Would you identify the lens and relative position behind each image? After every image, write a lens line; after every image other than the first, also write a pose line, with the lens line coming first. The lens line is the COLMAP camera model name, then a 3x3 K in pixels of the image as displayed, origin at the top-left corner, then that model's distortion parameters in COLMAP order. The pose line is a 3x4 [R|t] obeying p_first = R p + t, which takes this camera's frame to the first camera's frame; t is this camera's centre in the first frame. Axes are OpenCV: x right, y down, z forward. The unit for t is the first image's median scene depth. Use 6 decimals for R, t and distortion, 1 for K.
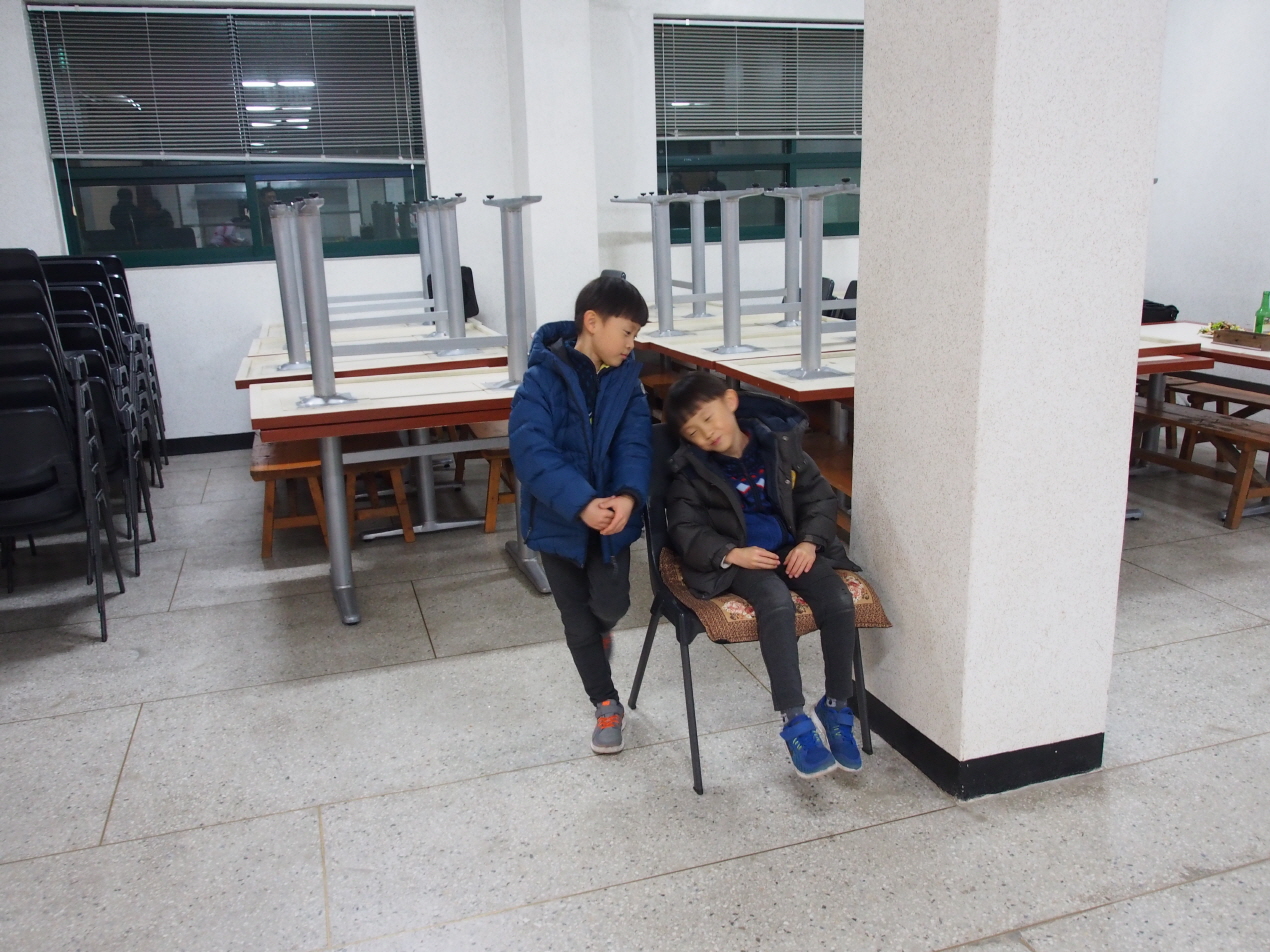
lens RADIAL K [[1041.8, 0, 630.0], [0, 1041.8, 479.4], [0, 0, 1]] dist [-0.020496, 0.008862]
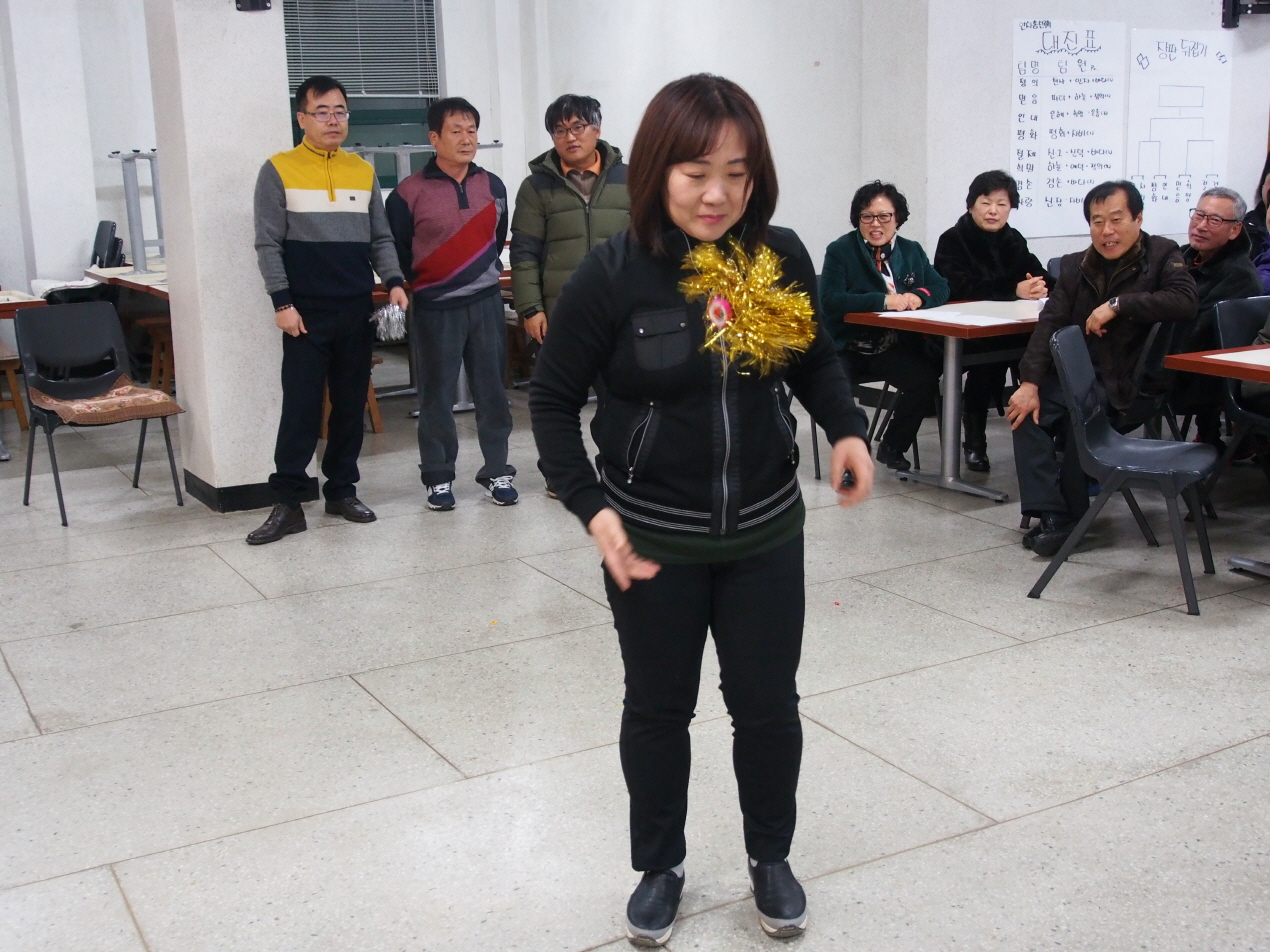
lens RADIAL K [[1511.7, 0, 634.9], [0, 1511.7, 458.5], [0, 0, 1]] dist [0.010946, -0.022653]
pose [[0.978883, -0.036501, 0.201137, 0.347647], [0.047965, 0.997473, -0.052419, 0.271651], [-0.198716, 0.060960, 0.978160, -1.110897]]
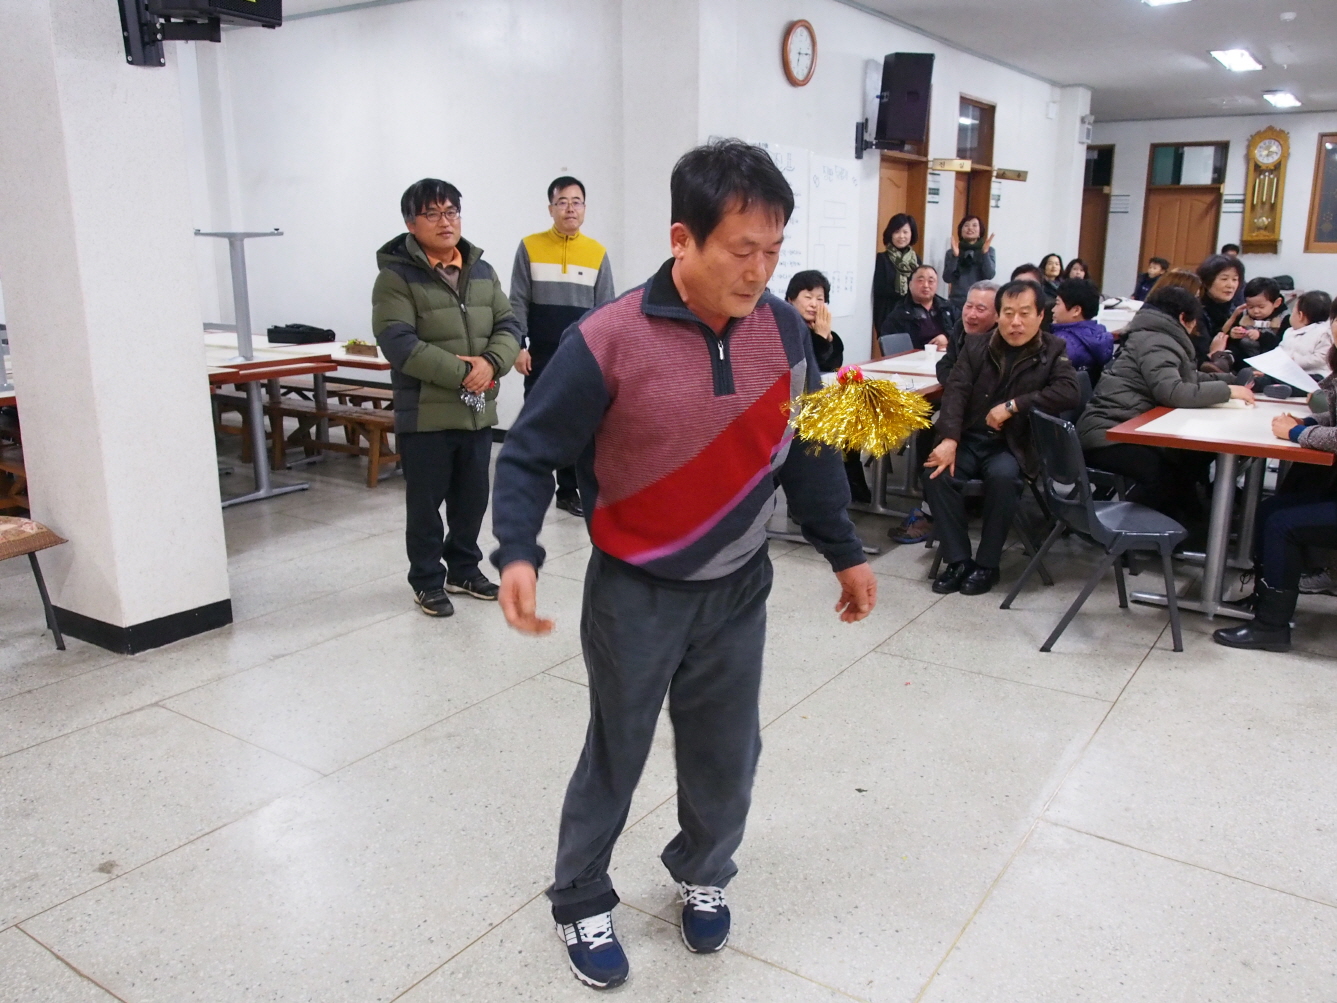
lens RADIAL K [[1096.7, 0, 663.2], [0, 1096.7, 505.0], [0, 0, 1]] dist [-0.020496, 0.008862]
pose [[0.784868, -0.116792, 0.608557, -0.001872], [0.131959, 0.991053, 0.020010, 0.118733], [-0.605450, 0.064599, 0.793258, -0.488882]]
